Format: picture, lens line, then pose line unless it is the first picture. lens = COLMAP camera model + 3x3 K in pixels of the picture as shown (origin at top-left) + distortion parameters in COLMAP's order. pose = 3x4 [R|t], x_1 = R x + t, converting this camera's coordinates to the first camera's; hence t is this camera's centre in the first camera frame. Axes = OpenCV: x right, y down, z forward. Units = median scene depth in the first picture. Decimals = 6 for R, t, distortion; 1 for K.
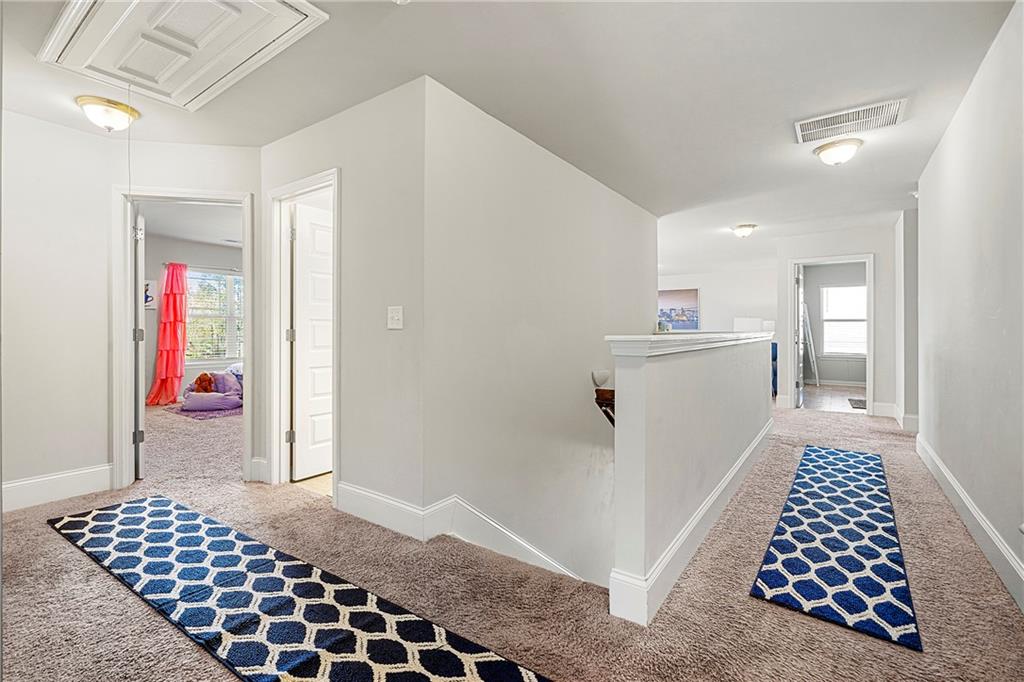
lens RADIAL K [[445.5, 0, 508.4], [0, 445.5, 334.2], [0, 0, 1]] dist [0.001102, 0.000423]
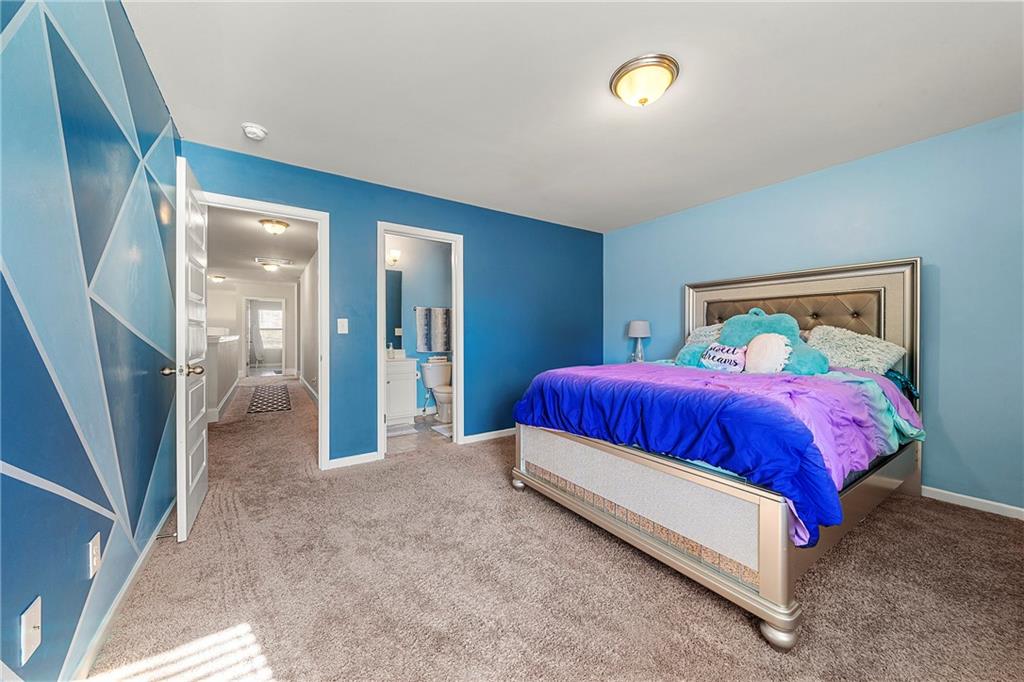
lens RADIAL K [[394.3, 0, 507.4], [0, 394.3, 341.3], [0, 0, 1]] dist [-0.002188, -0.000252]
pose [[0.371585, -0.017411, 0.928235, -0.419579], [0.008488, 0.999846, 0.015356, -0.001214], [-0.928360, 0.002172, 0.371676, -0.540996]]
